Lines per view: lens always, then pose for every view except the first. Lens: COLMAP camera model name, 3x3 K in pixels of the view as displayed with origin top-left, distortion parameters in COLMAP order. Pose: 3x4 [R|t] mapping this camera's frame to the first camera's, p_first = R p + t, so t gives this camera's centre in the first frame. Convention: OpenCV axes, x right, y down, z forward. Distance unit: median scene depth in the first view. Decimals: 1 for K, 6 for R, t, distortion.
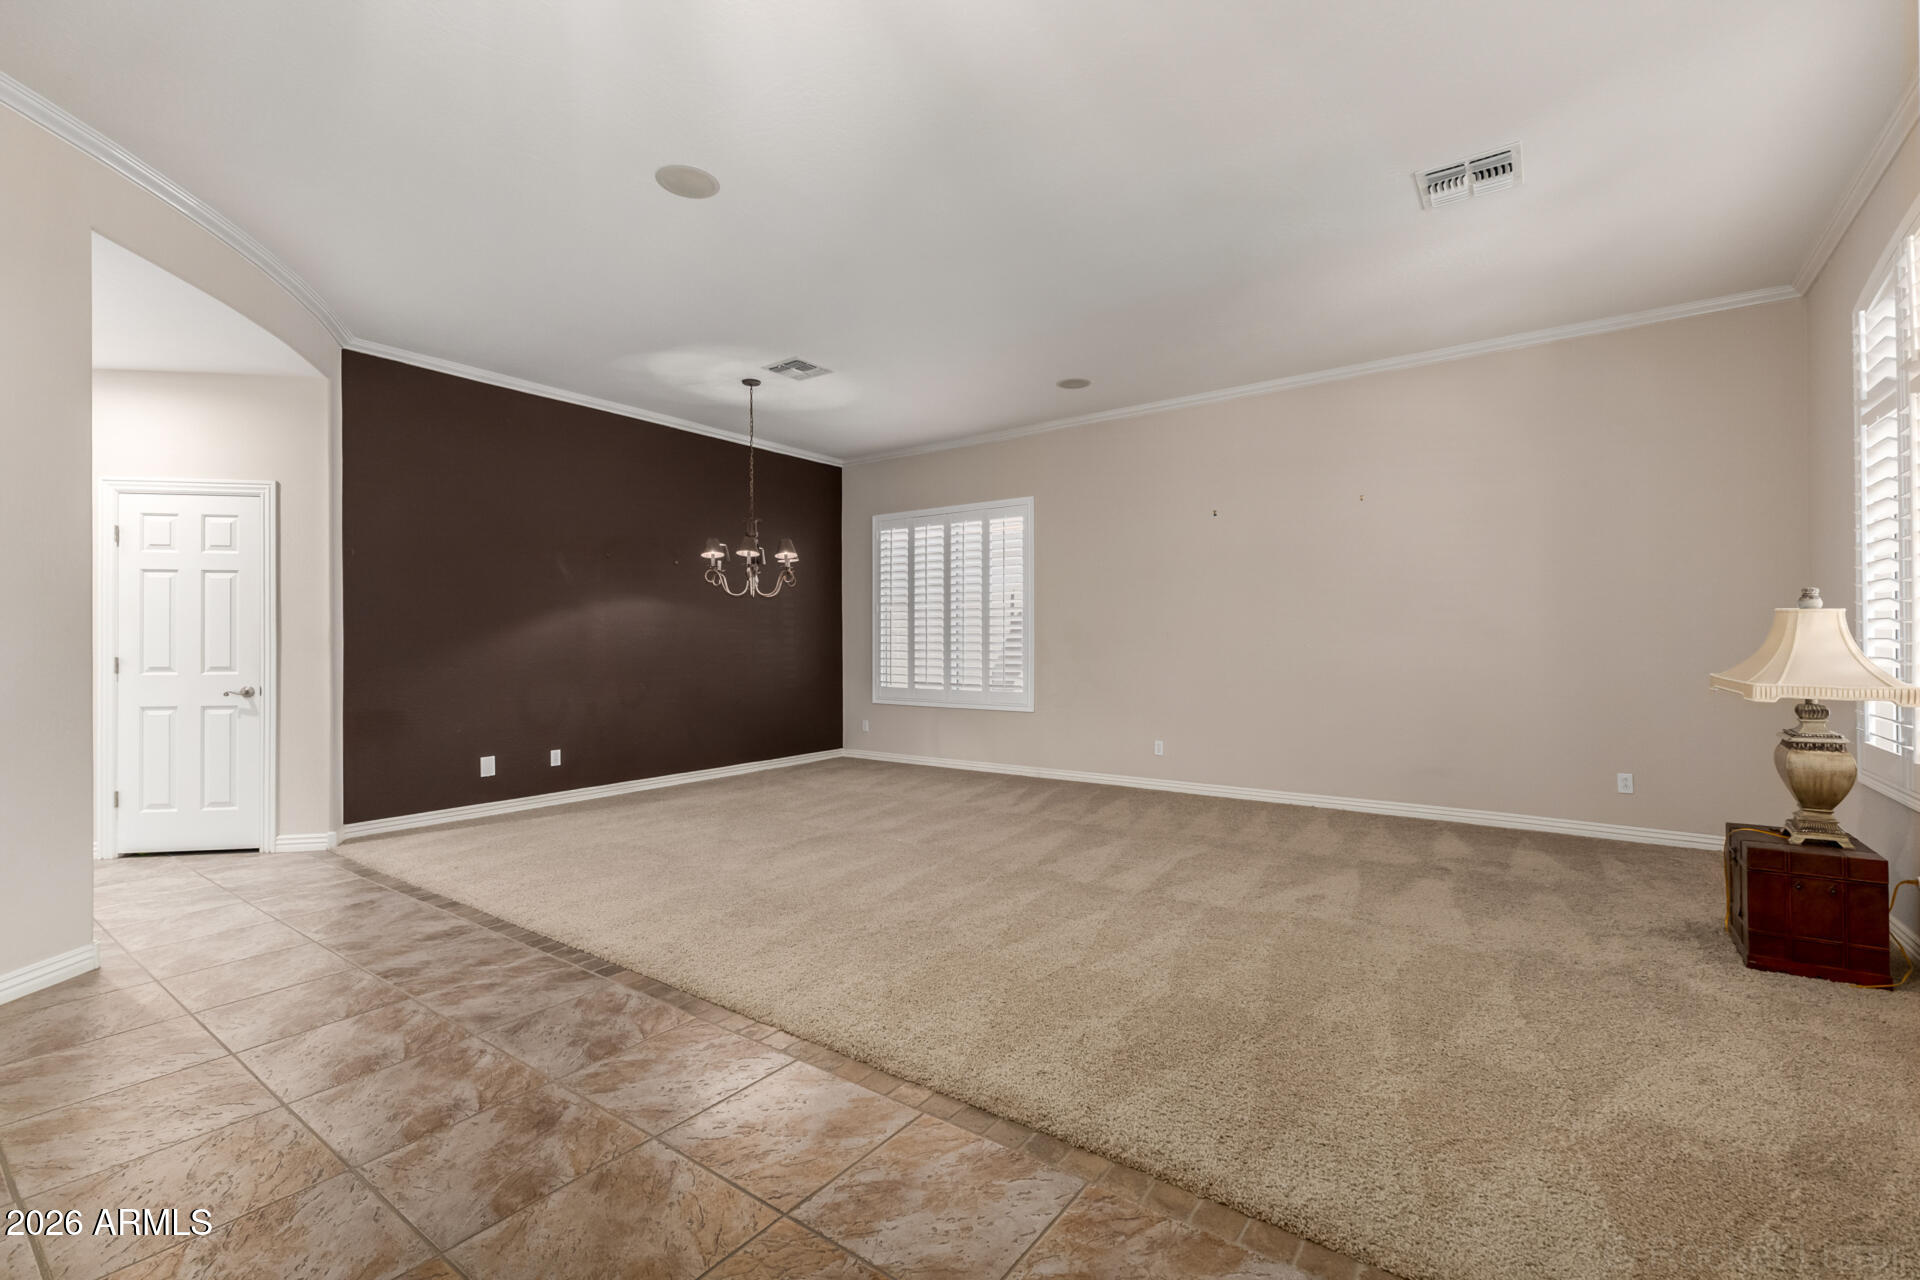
lens RADIAL K [[830.9, 0, 964.0], [0, 830.9, 642.5], [0, 0, 1]] dist [0.015878, -0.004858]
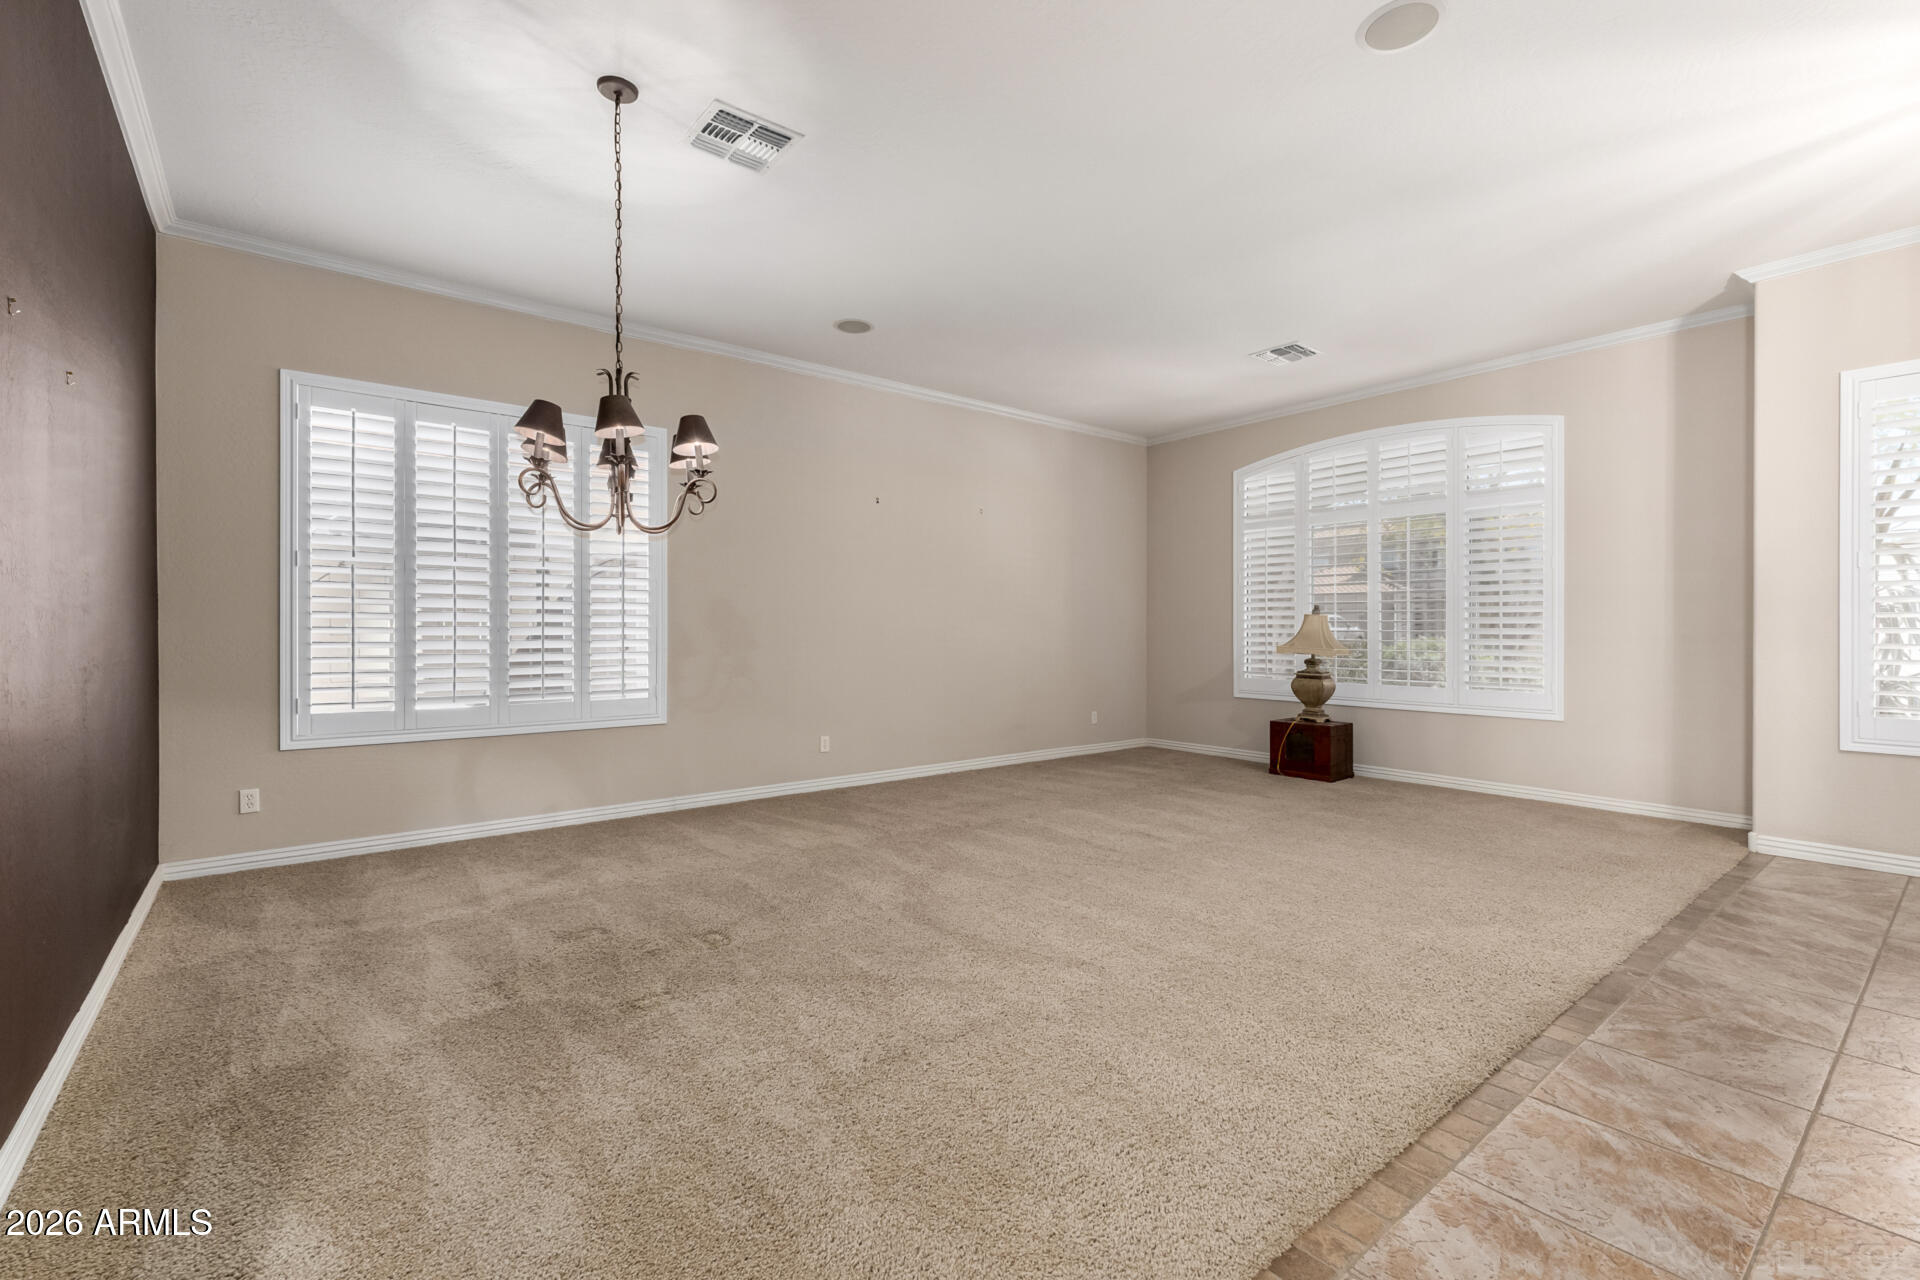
lens RADIAL K [[830.9, 0, 961.9], [0, 830.9, 636.3], [0, 0, 1]] dist [0.015878, -0.004858]
pose [[0.261200, -0.003487, 0.965278, -0.682073], [-0.001425, 0.999991, 0.003998, 0.004471], [-0.965284, -0.002420, 0.261193, 0.684924]]
